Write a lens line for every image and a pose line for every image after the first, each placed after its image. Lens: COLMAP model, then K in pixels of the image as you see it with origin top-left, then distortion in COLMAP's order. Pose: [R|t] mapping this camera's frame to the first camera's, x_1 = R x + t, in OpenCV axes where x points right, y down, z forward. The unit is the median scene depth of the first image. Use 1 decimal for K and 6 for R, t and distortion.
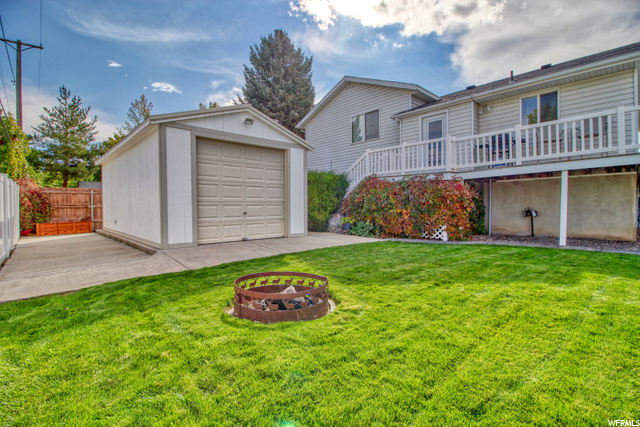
lens RADIAL K [[302.9, 0, 320.0], [0, 302.9, 213.5], [0, 0, 1]] dist [-0.003771, -0.001627]
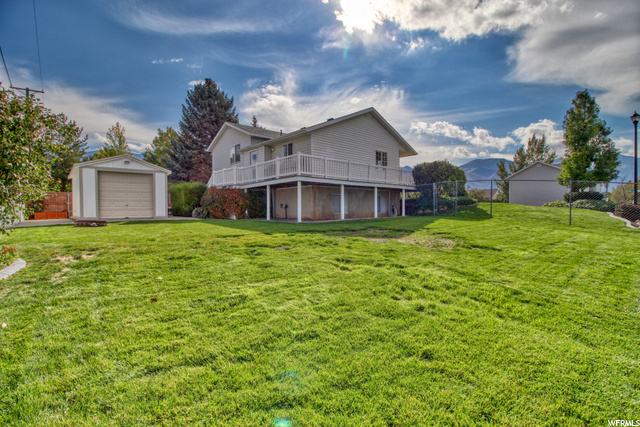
lens RADIAL K [[302.9, 0, 320.0], [0, 302.9, 213.5], [0, 0, 1]] dist [-0.003771, -0.001627]
pose [[0.999705, -0.000068, -0.024276, 0.740604], [0.000029, 0.999999, -0.001602, 0.038922], [0.024276, 0.001601, 0.999704, -0.692504]]
